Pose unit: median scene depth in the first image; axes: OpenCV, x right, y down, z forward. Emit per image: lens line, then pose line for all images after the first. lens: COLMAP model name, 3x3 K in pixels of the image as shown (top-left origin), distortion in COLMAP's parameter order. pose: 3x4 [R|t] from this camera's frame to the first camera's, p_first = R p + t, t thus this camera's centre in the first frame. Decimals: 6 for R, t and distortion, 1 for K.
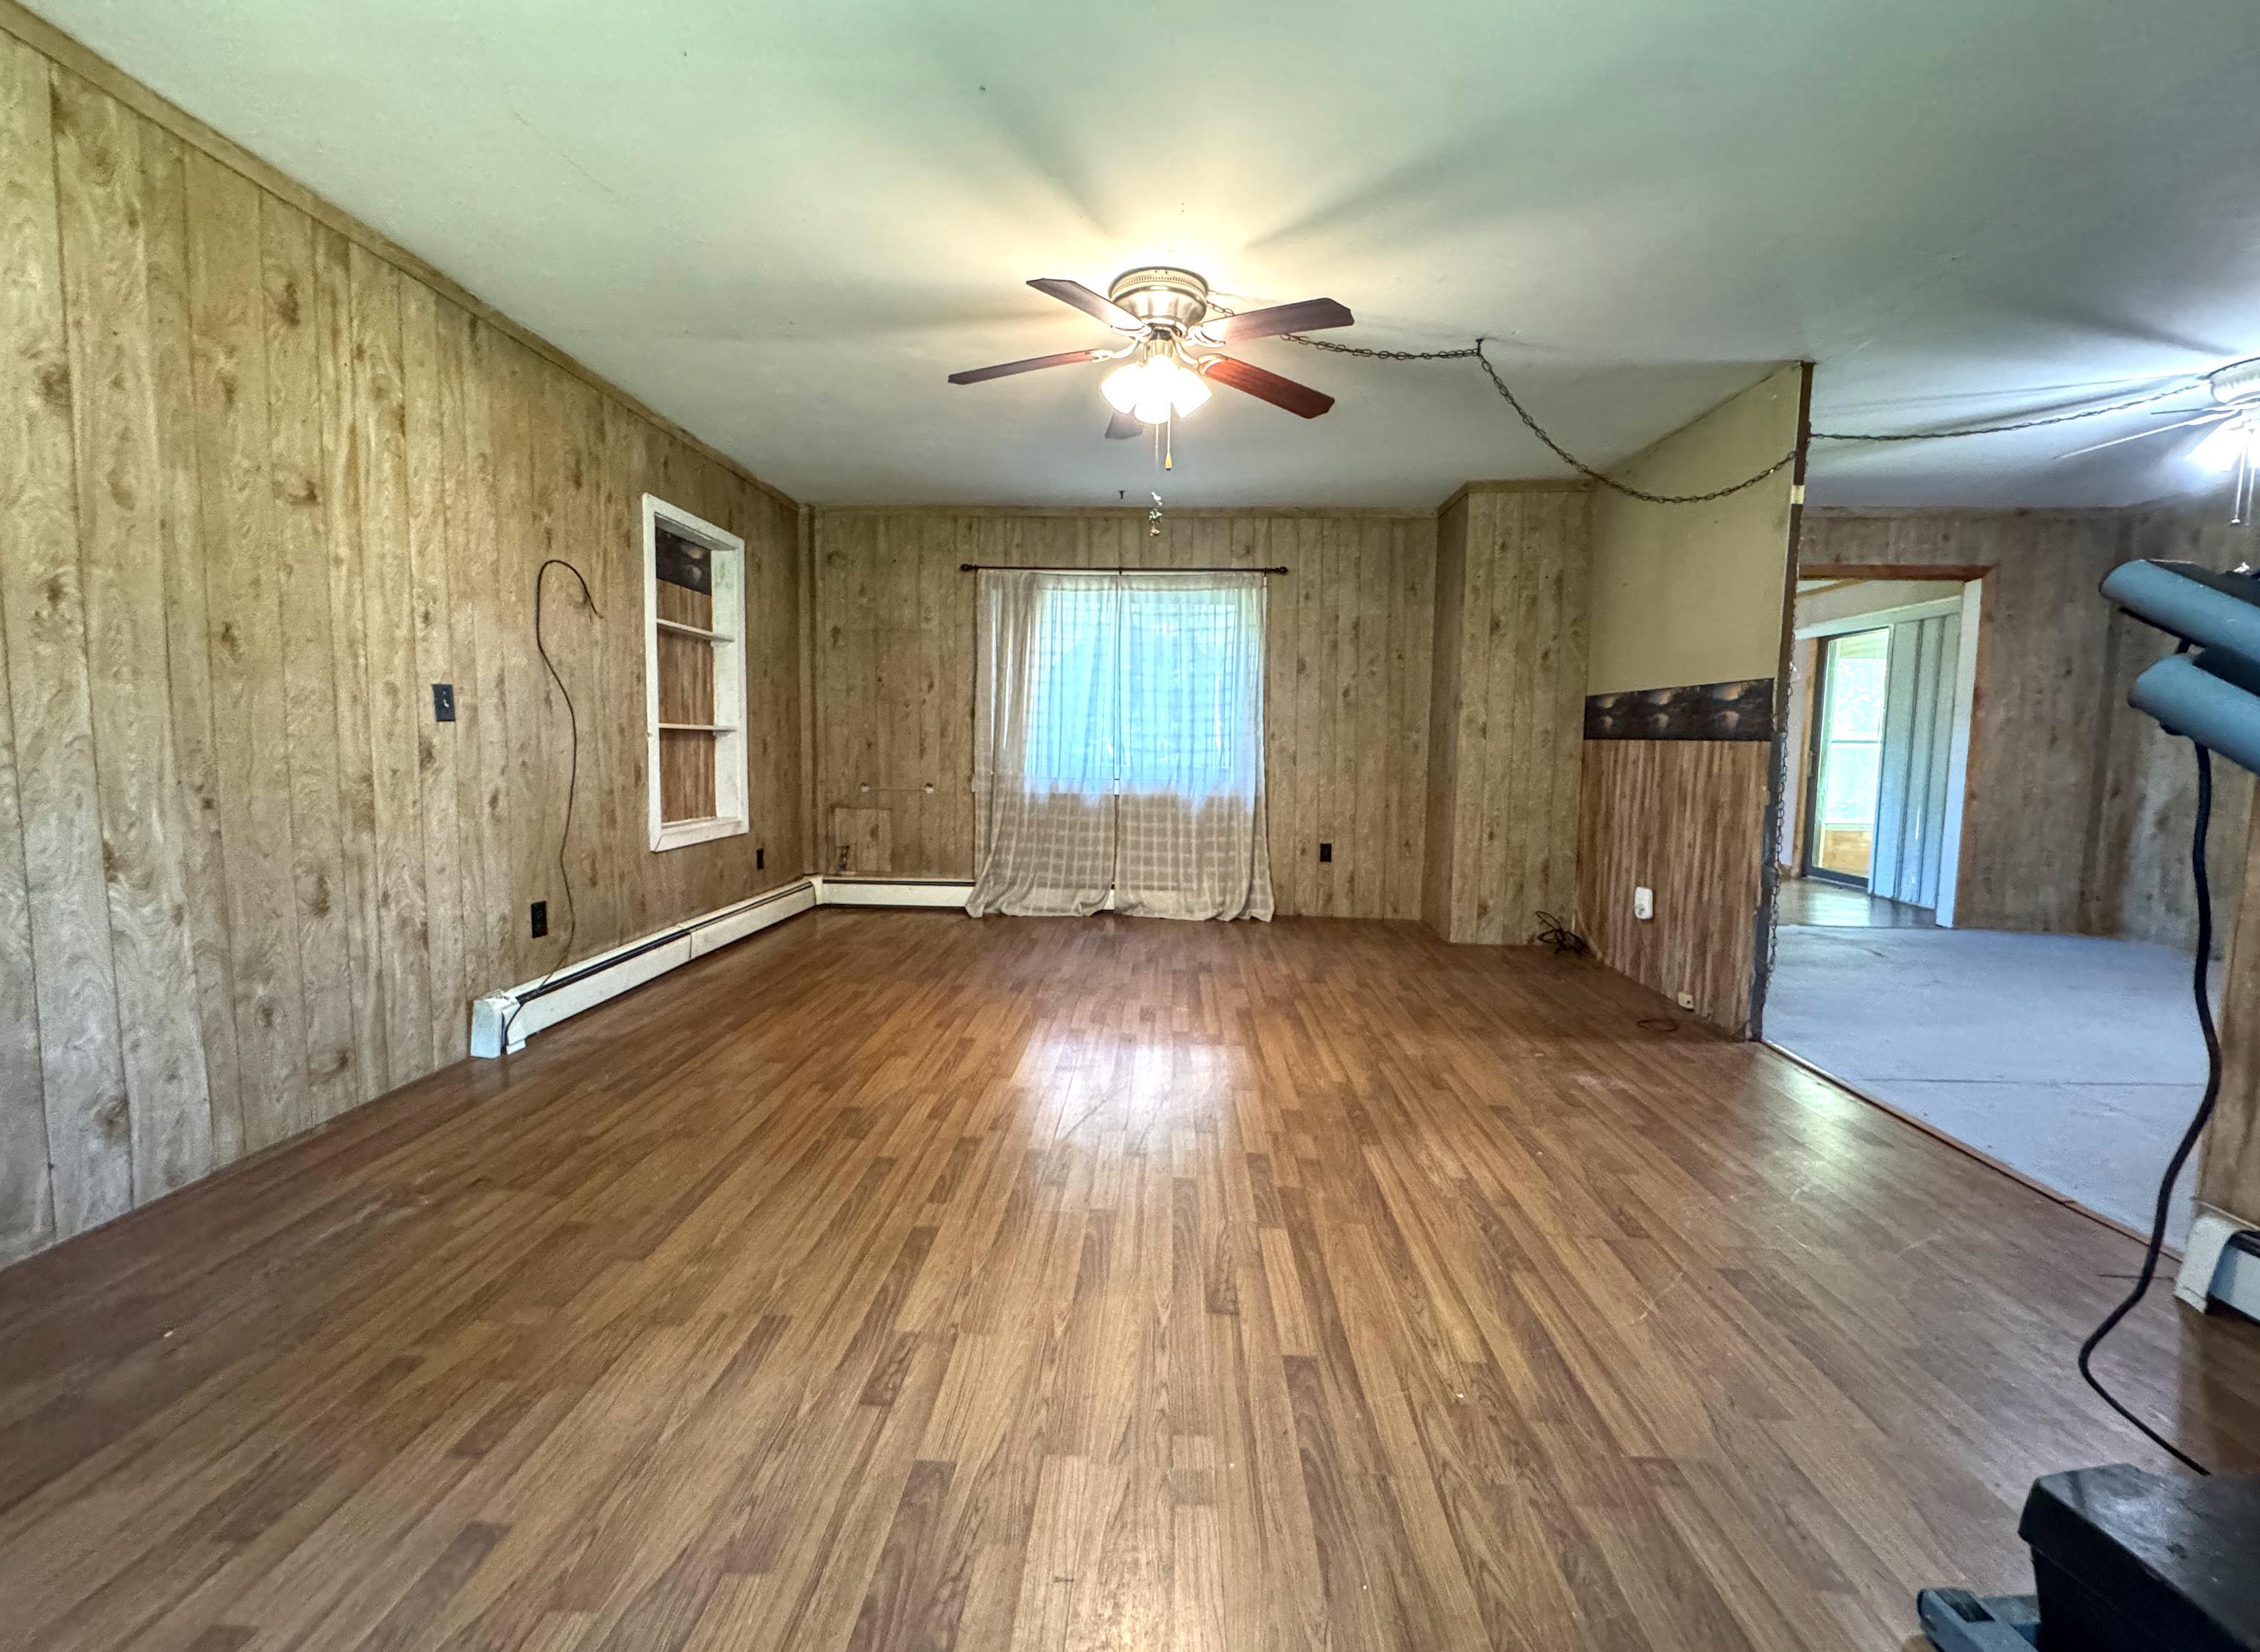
lens RADIAL K [[926.8, 0, 1128.0], [0, 926.8, 824.6], [0, 0, 1]] dist [-0.002022, -0.000023]
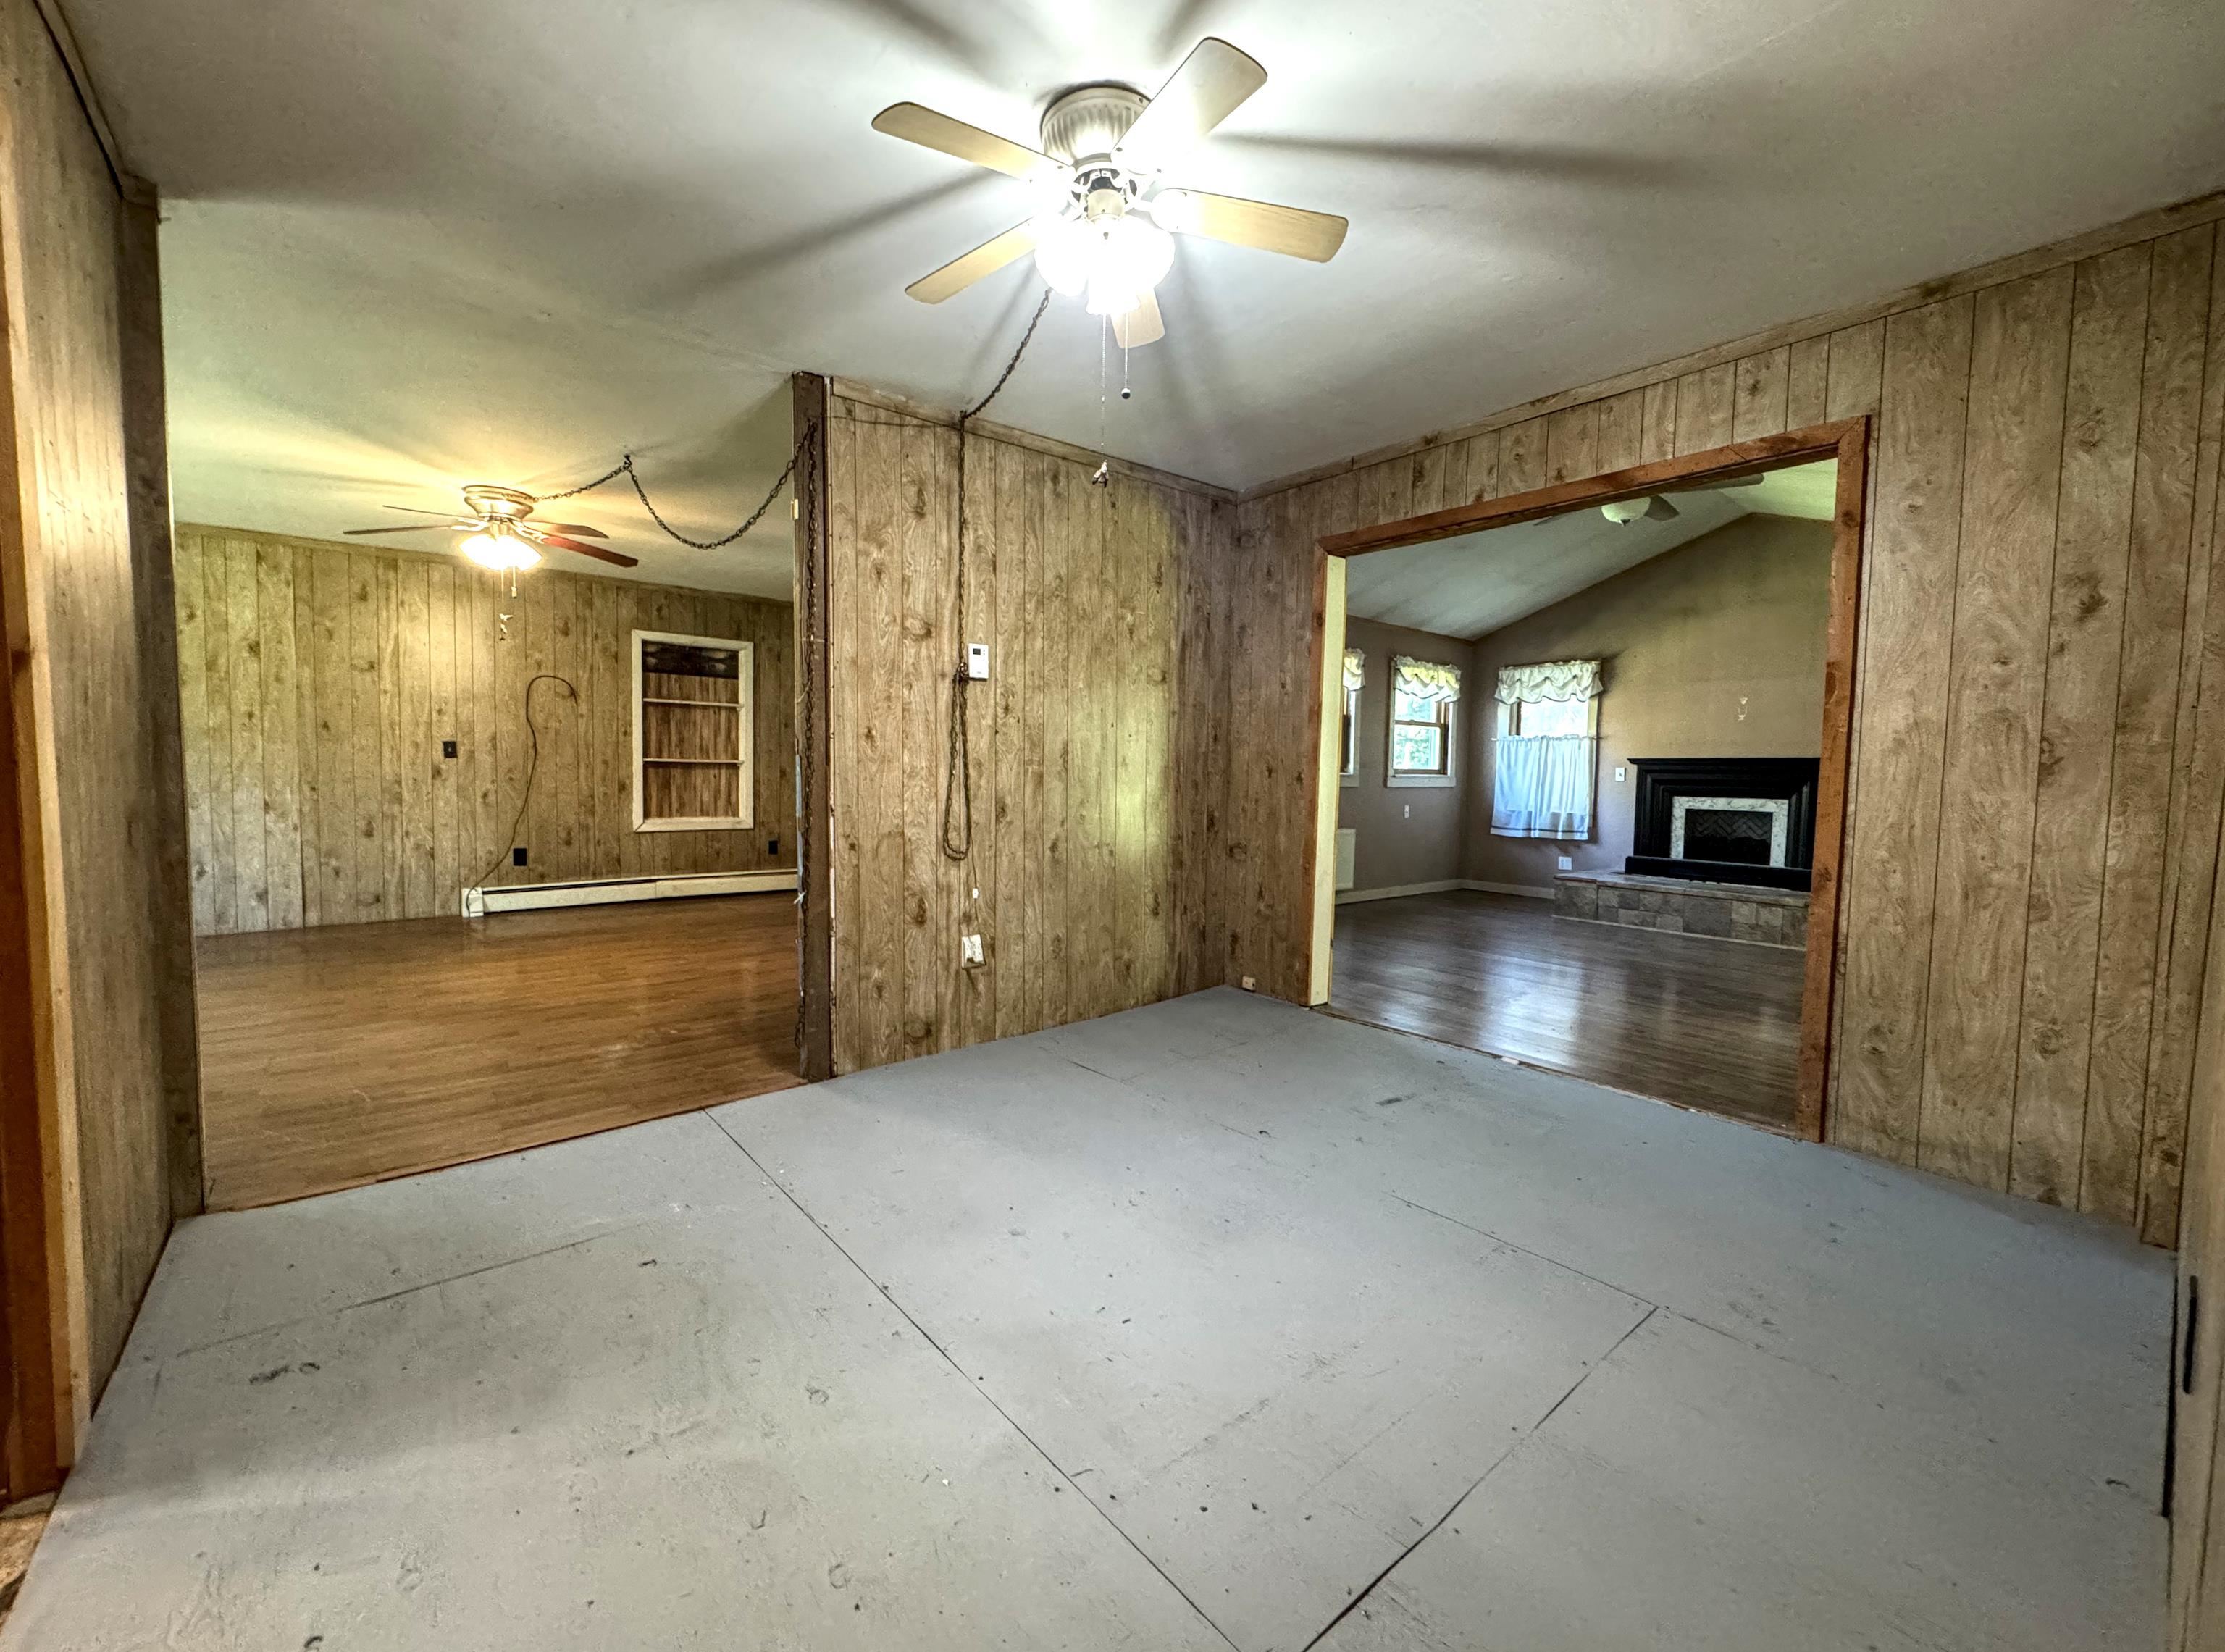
lens RADIAL K [[902.3, 0, 1112.5], [0, 902.3, 826.0], [0, 0, 1]] dist [-0.001956, -0.000097]
pose [[0.673908, 0.044839, -0.737453, 1.211893], [-0.072923, 0.997320, -0.006000, -0.032963], [0.735207, 0.057821, 0.675372, 0.458926]]
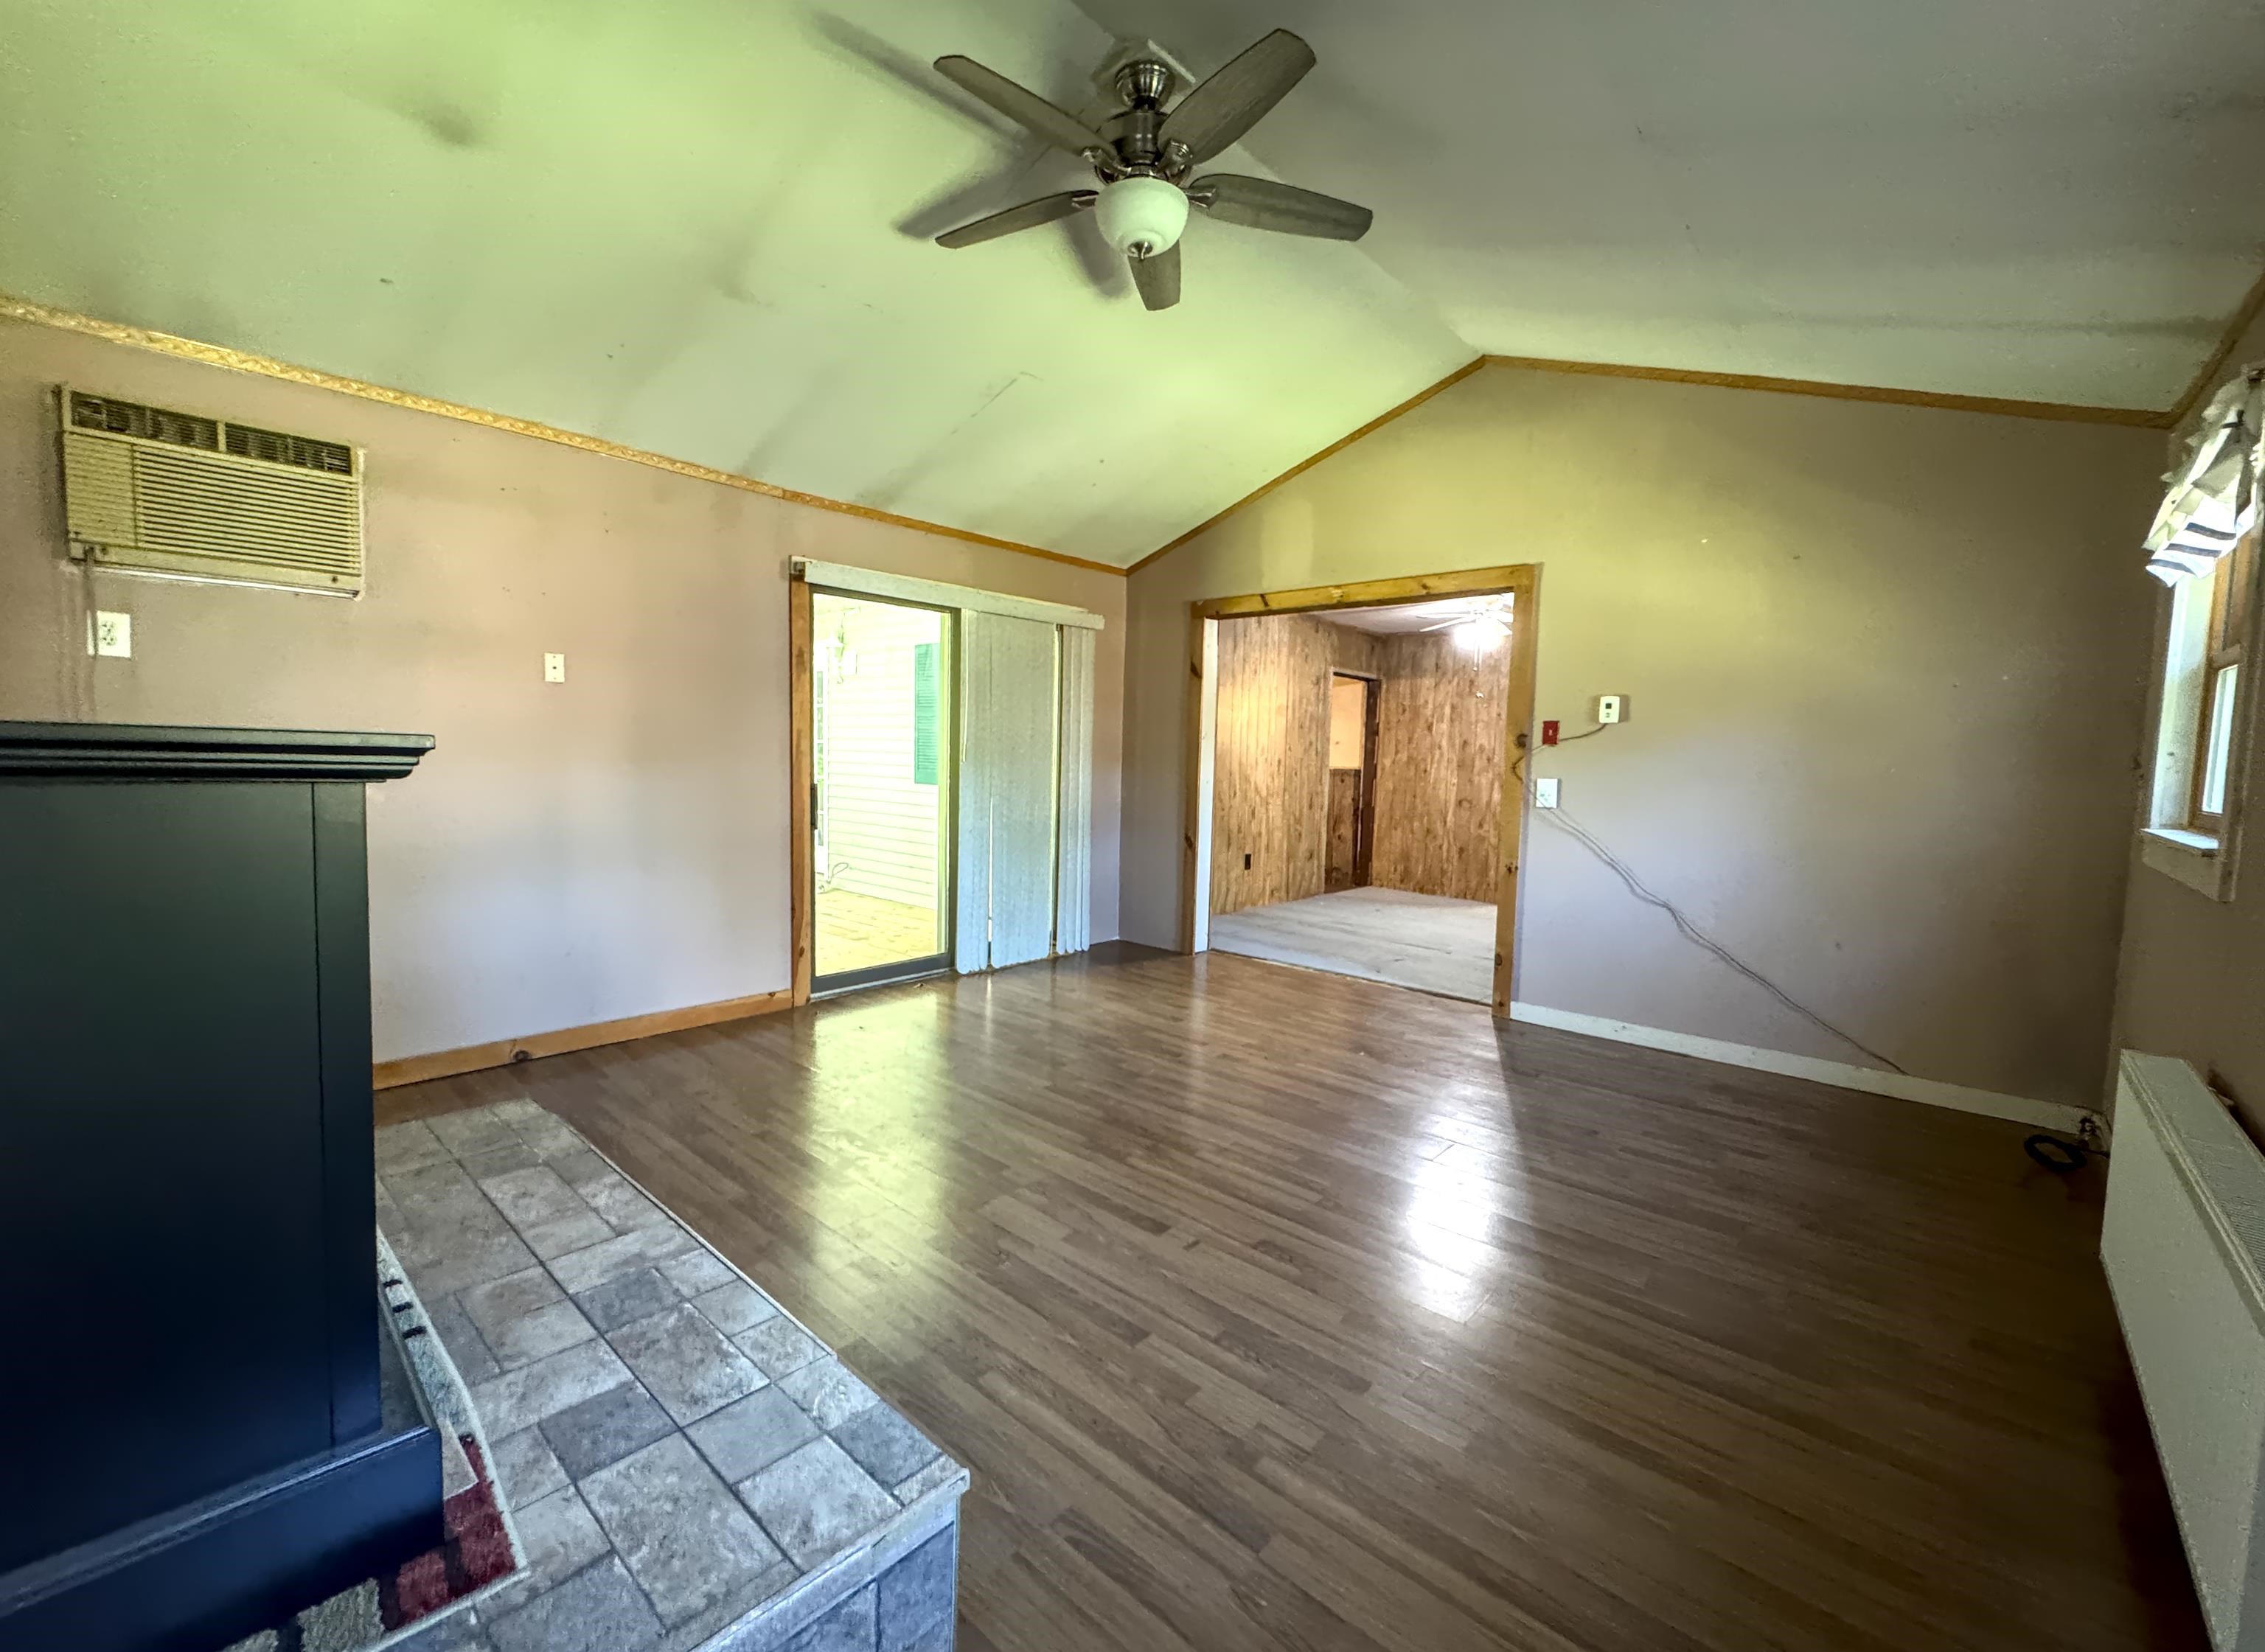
lens RADIAL K [[928.9, 0, 1130.5], [0, 928.9, 824.6], [0, 0, 1]] dist [-0.002022, -0.000023]
pose [[-0.781595, -0.081701, 0.618412, 0.382850], [0.018930, 0.987822, 0.154430, -0.237354], [-0.623499, 0.132408, -0.770531, 2.259232]]
